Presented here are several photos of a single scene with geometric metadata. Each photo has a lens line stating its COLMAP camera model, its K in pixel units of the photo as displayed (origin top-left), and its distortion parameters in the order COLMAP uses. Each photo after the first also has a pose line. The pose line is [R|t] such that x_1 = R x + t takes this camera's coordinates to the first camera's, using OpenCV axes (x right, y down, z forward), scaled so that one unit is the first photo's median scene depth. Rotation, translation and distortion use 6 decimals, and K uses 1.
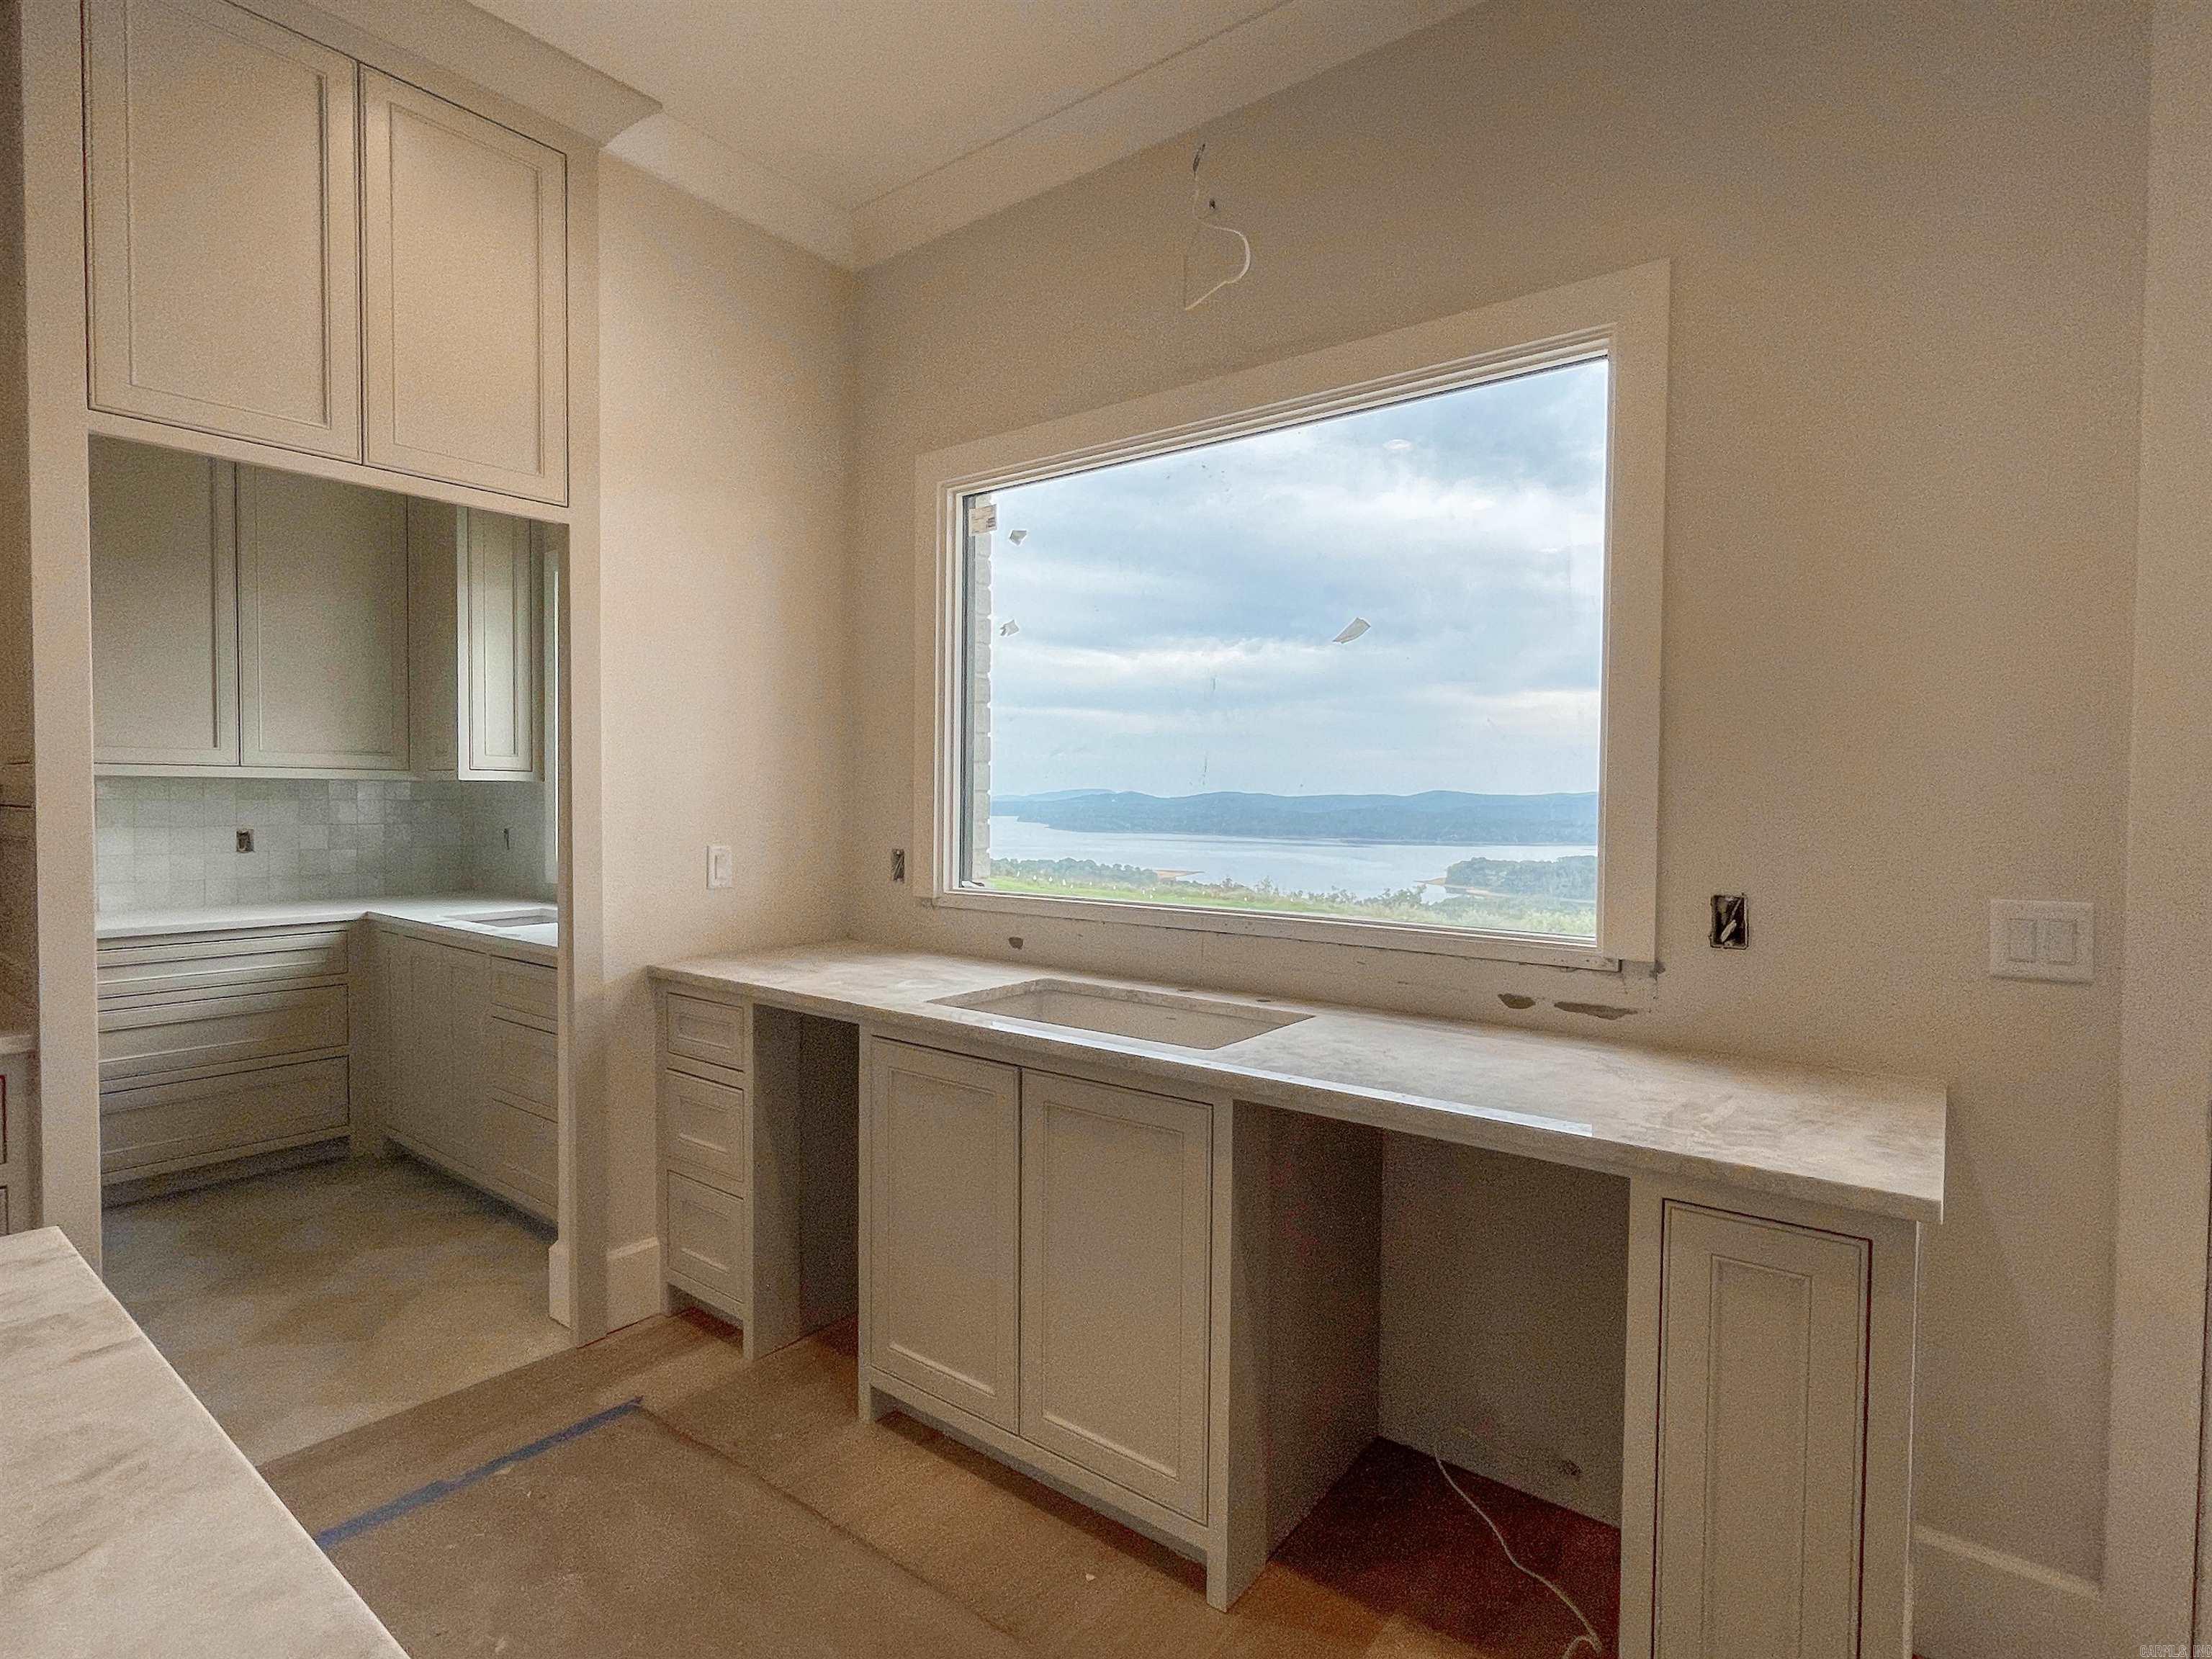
lens RADIAL K [[1104.9, 0, 1109.3], [0, 1104.9, 829.1], [0, 0, 1]] dist [-0.003658, 0.001728]
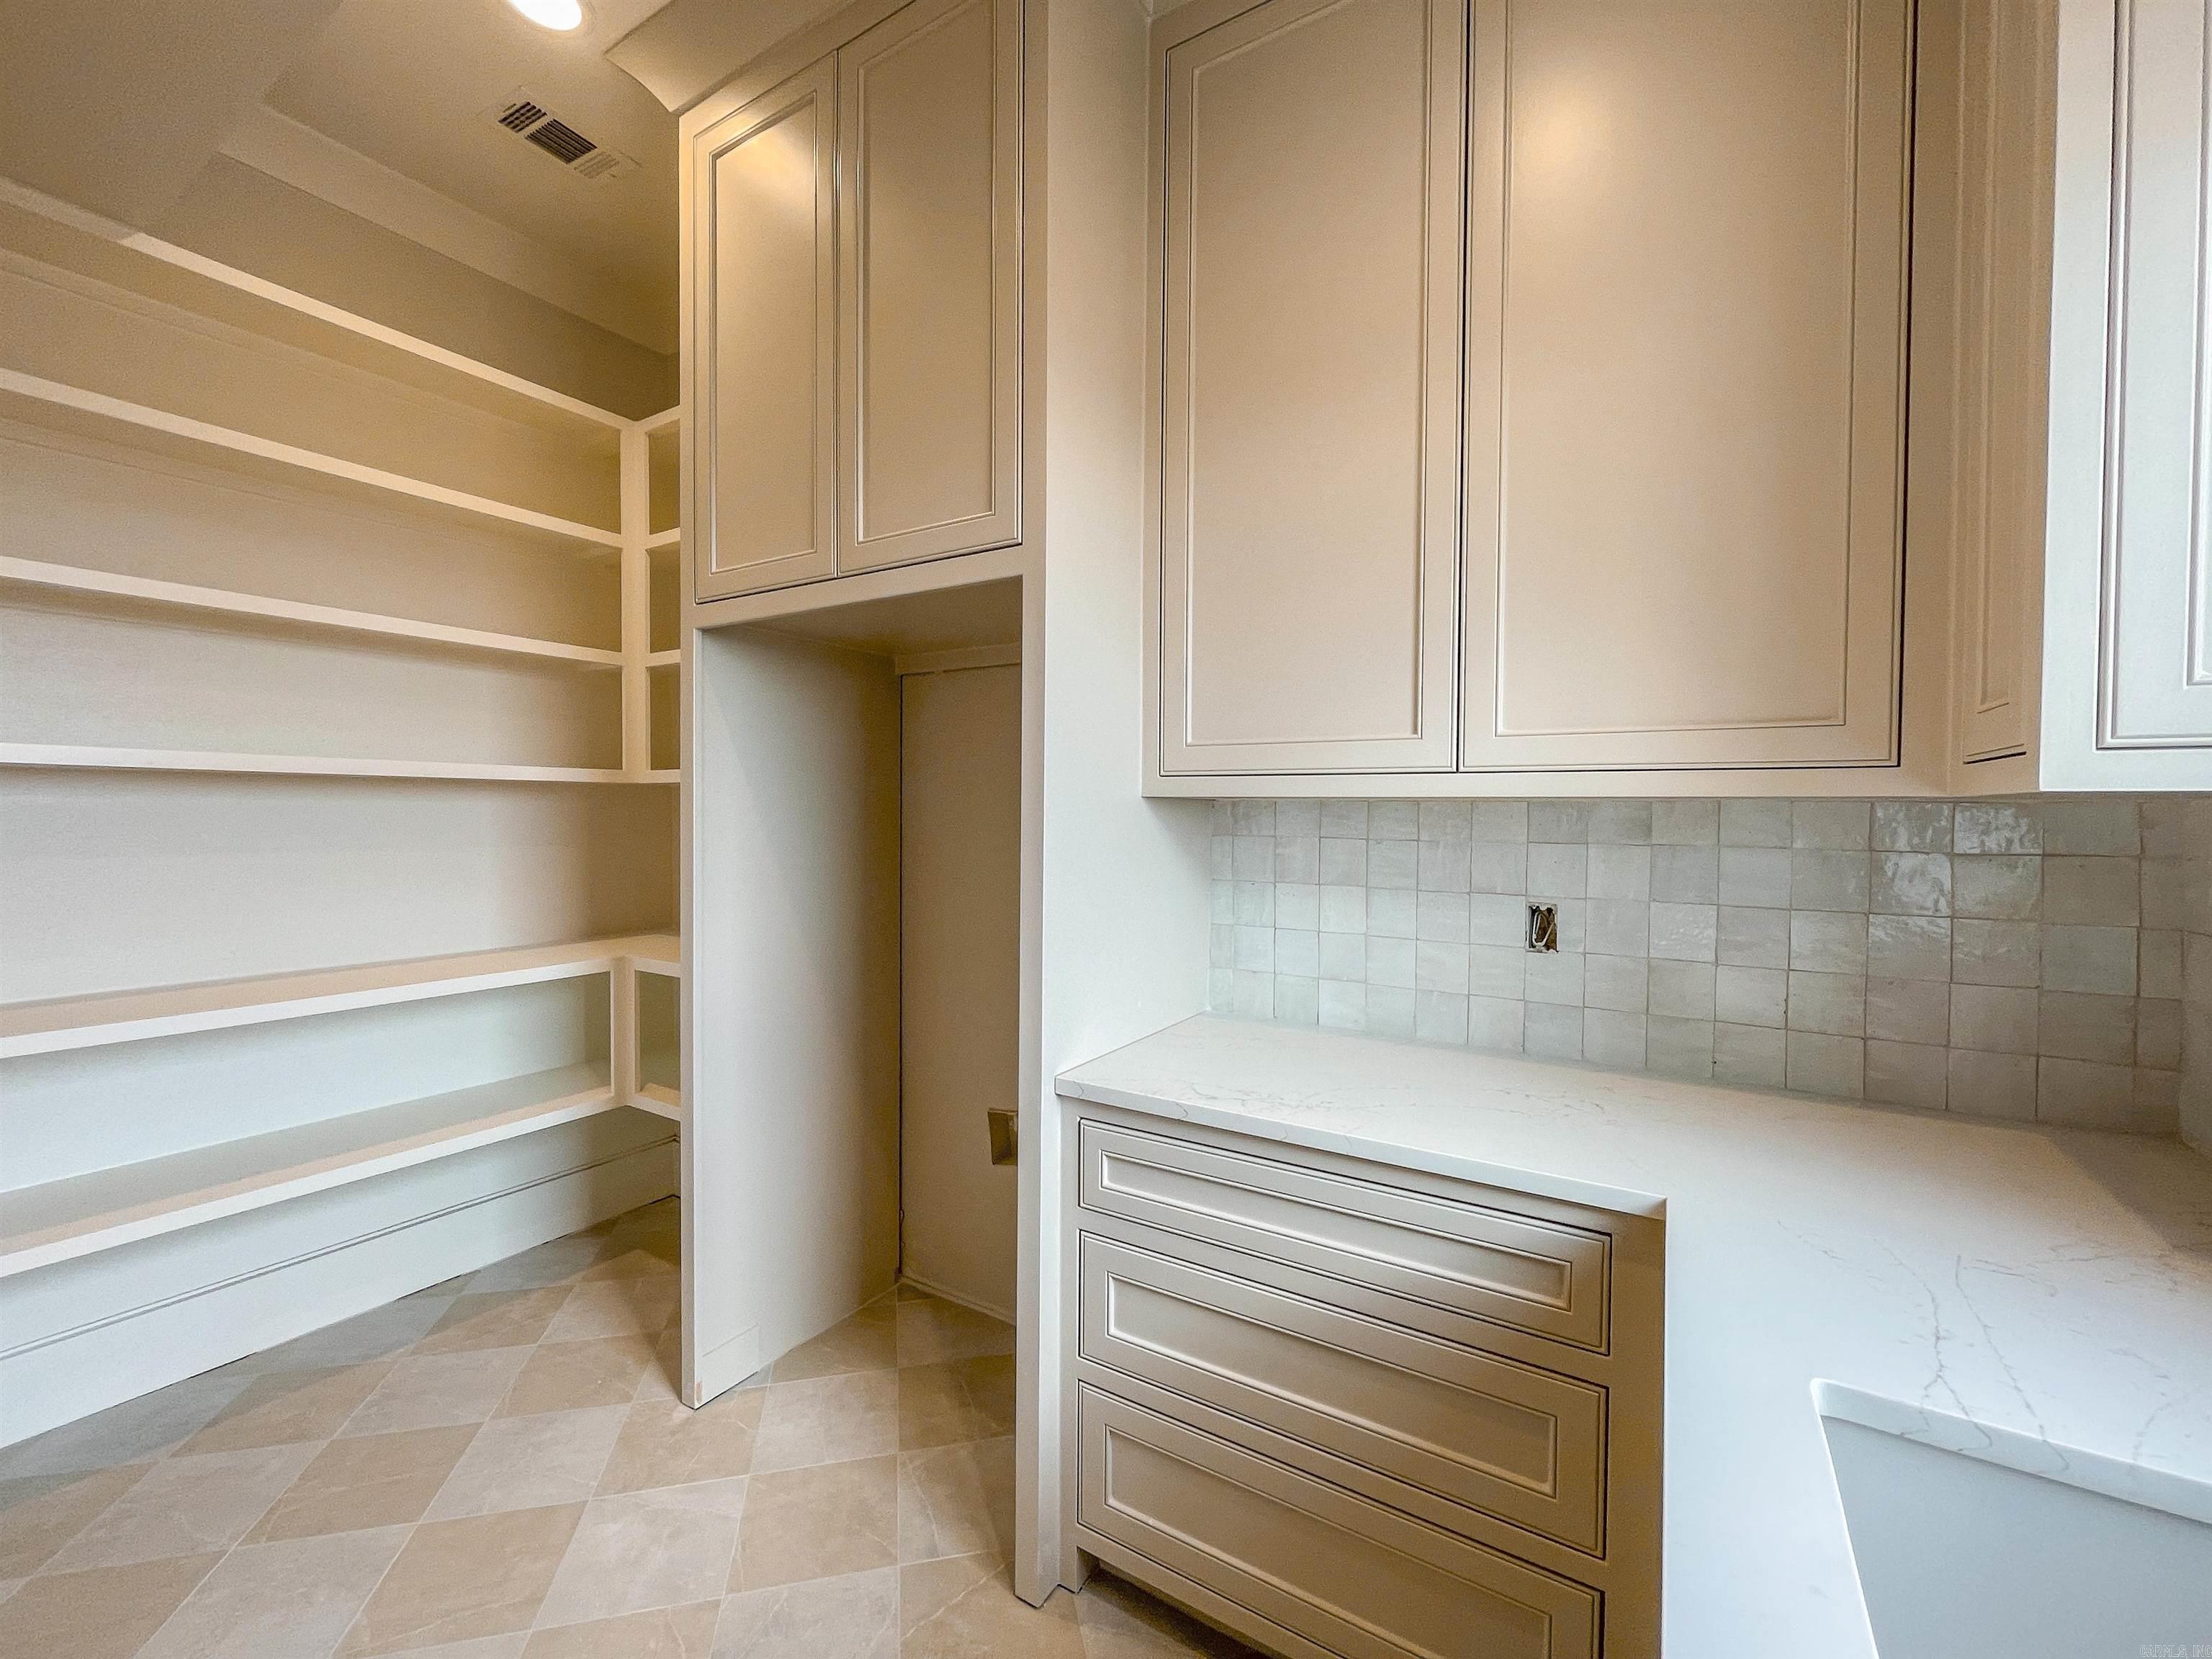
lens RADIAL K [[945.9, 0, 1024.1], [0, 945.9, 827.2], [0, 0, 1]] dist [0.004162, 0.000287]
pose [[0.074984, 0.013203, -0.997097, -0.386232], [-0.034202, 0.999358, 0.010661, -0.030441], [0.996598, 0.033304, 0.075388, 0.745446]]
